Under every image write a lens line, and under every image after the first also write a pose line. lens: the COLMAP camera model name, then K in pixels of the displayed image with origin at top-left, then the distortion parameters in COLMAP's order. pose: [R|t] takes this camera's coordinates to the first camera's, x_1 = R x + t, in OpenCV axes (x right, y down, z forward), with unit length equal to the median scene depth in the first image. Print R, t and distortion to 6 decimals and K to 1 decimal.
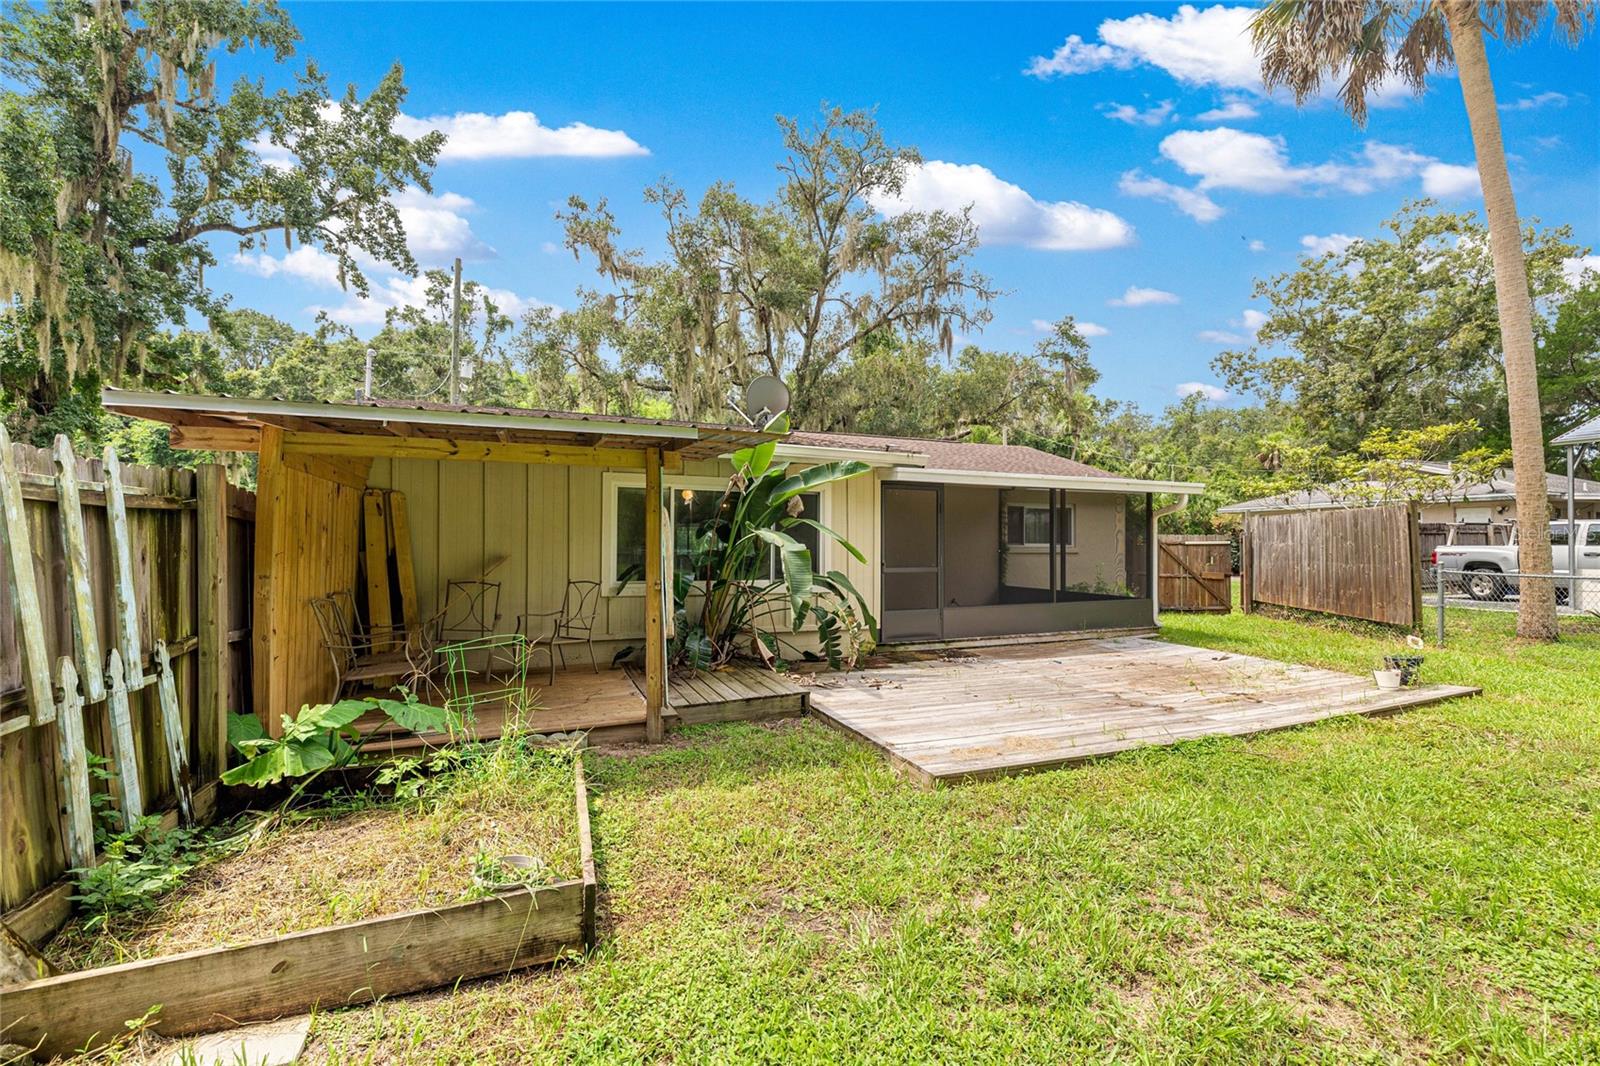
lens RADIAL K [[680.6, 0, 796.6], [0, 680.6, 535.4], [0, 0, 1]] dist [0.000505, -0.000186]
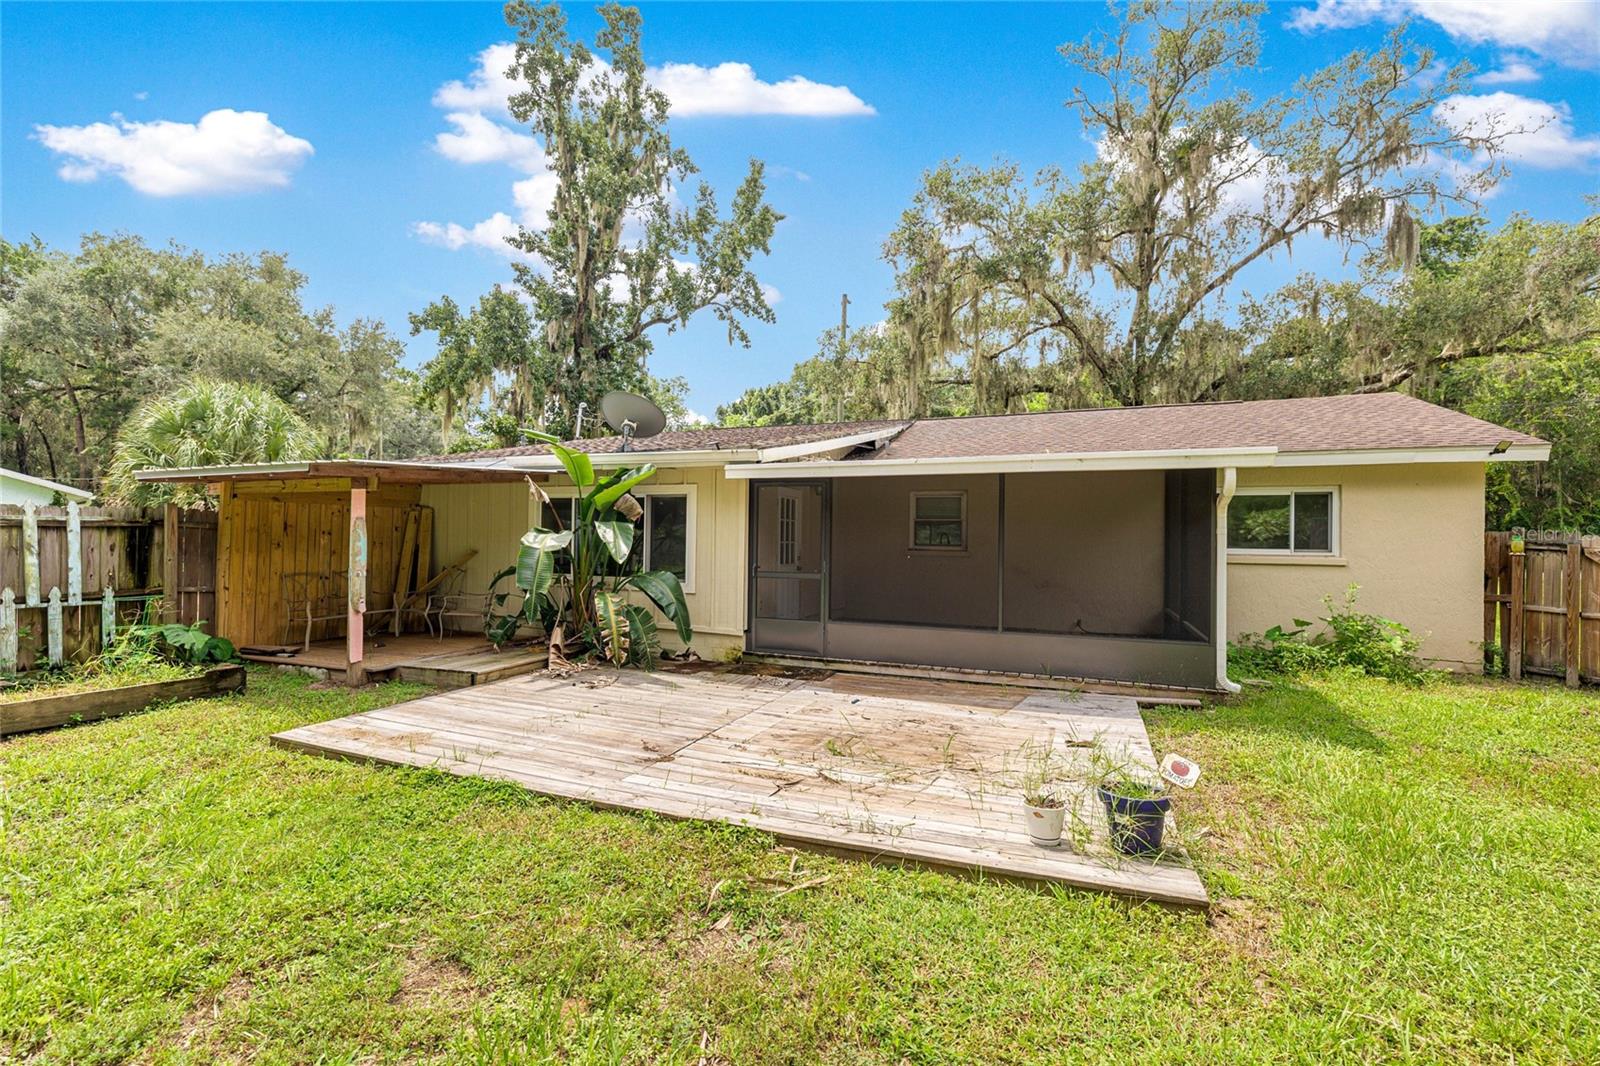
lens RADIAL K [[680.6, 0, 798.4], [0, 680.6, 531.6], [0, 0, 1]] dist [0.000505, -0.000186]
pose [[0.709957, 0.000337, -0.704245, 0.530673], [0.000094, 1.000000, 0.000573, -0.005541], [0.704245, -0.000473, 0.709957, 0.240522]]
